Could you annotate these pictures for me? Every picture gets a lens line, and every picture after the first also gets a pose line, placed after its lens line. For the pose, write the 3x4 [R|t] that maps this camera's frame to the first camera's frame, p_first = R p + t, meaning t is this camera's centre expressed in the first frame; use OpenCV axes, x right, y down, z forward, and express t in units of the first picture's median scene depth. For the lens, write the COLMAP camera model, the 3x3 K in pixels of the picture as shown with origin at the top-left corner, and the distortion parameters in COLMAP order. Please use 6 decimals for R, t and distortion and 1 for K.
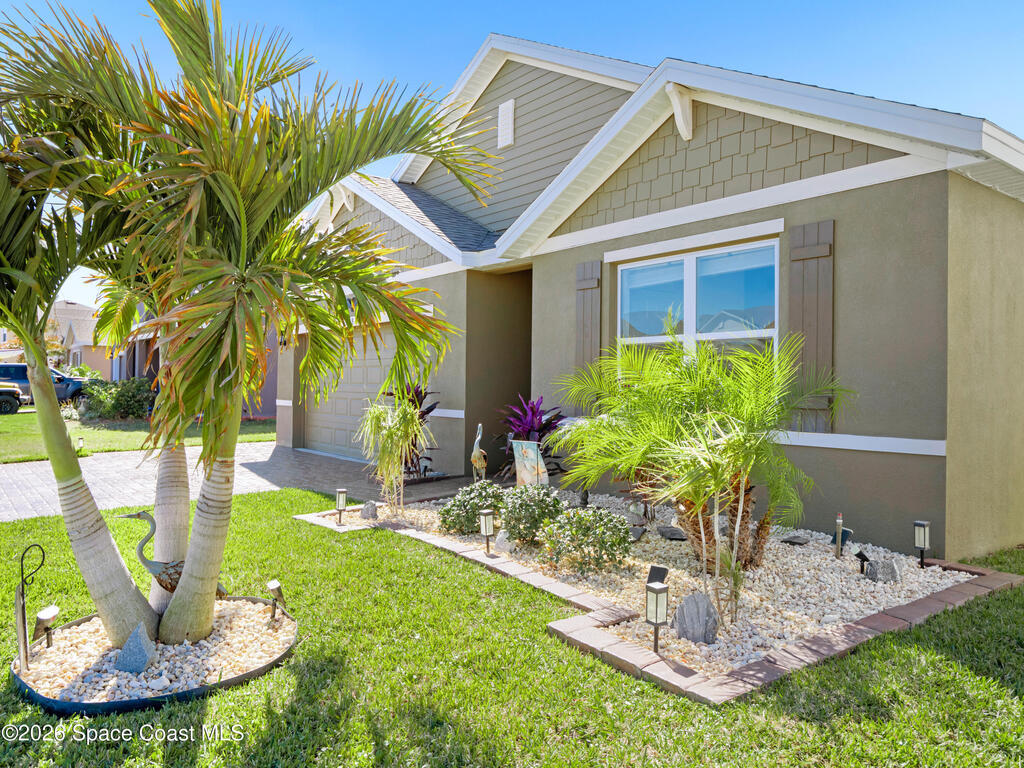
lens RADIAL K [[730.8, 0, 512.0], [0, 730.8, 384.0], [0, 0, 1]] dist [0.000568, 0.000657]
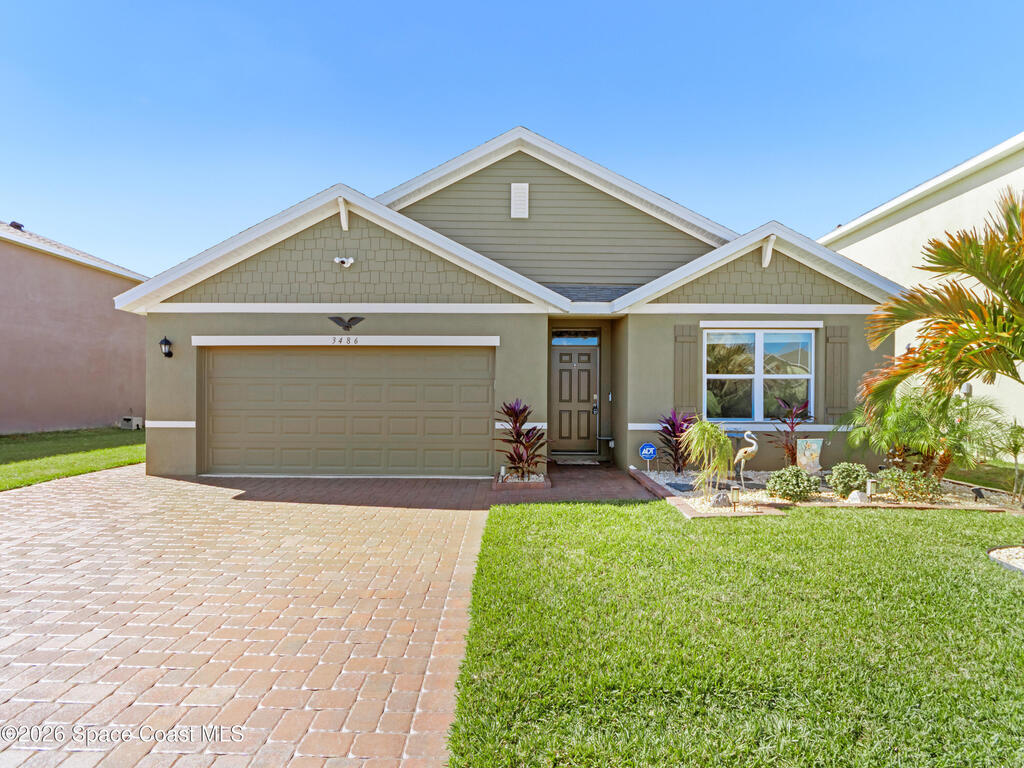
lens RADIAL K [[506.6, 0, 508.5], [0, 506.6, 403.2], [0, 0, 1]] dist [0.002383, -0.013549]
pose [[0.622768, -0.015527, 0.782253, -1.026817], [0.000728, 0.999814, 0.019265, -0.019436], [-0.782407, -0.011428, 0.622663, 0.638334]]
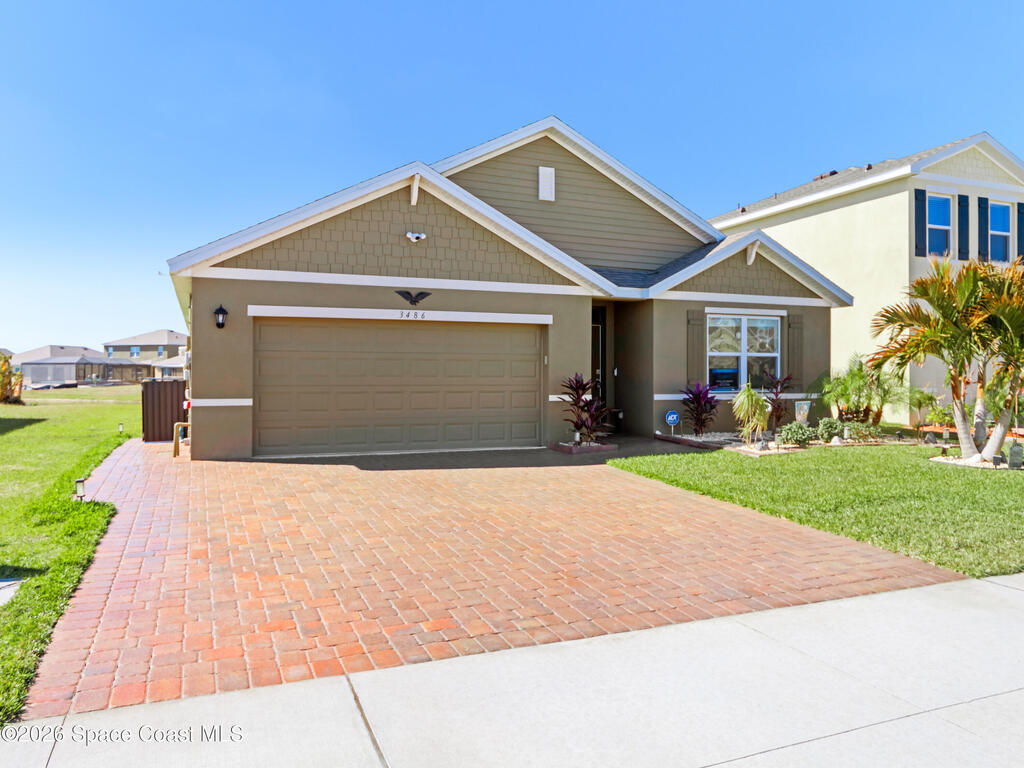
lens RADIAL K [[730.8, 0, 512.0], [0, 730.8, 384.0], [0, 0, 1]] dist [0.000568, 0.000657]
pose [[0.273259, -0.018789, 0.961757, -1.878784], [0.001433, 0.999816, 0.019126, -0.015314], [-0.961939, -0.003848, 0.273235, 0.973225]]
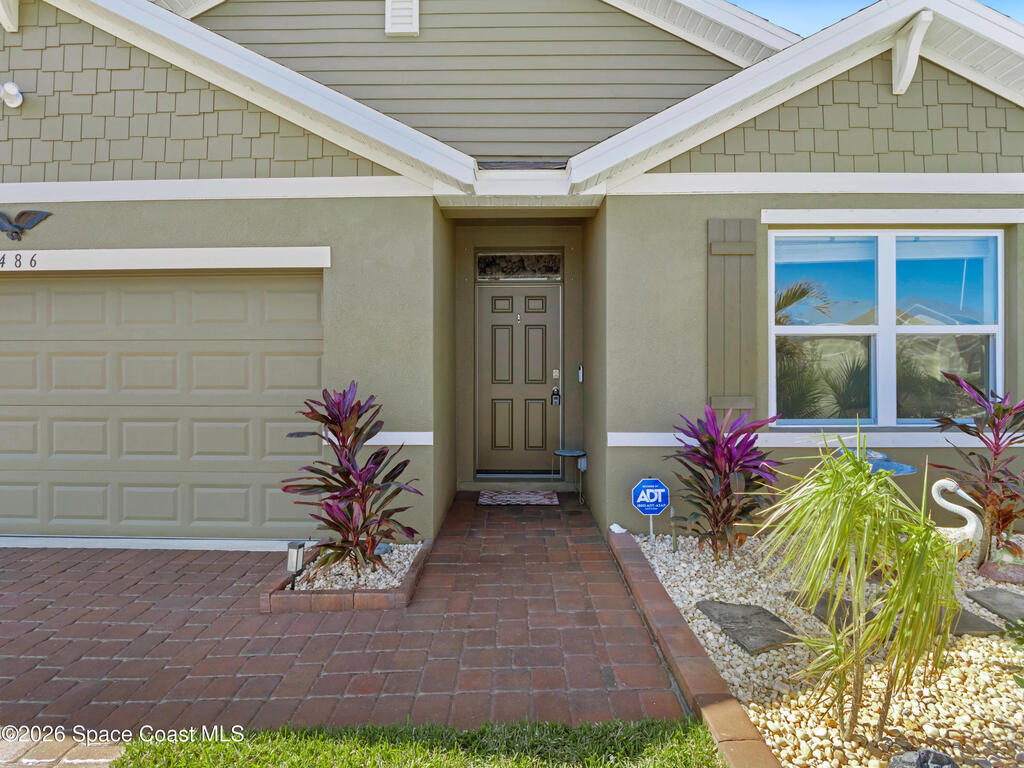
lens RADIAL K [[501.5, 0, 509.6], [0, 501.5, 376.5], [0, 0, 1]] dist [-0.002456, -0.009642]
pose [[0.630989, -0.017878, 0.775586, -0.439972], [0.006918, 0.999824, 0.017419, -0.019948], [-0.775761, -0.005626, 0.631002, 0.885210]]
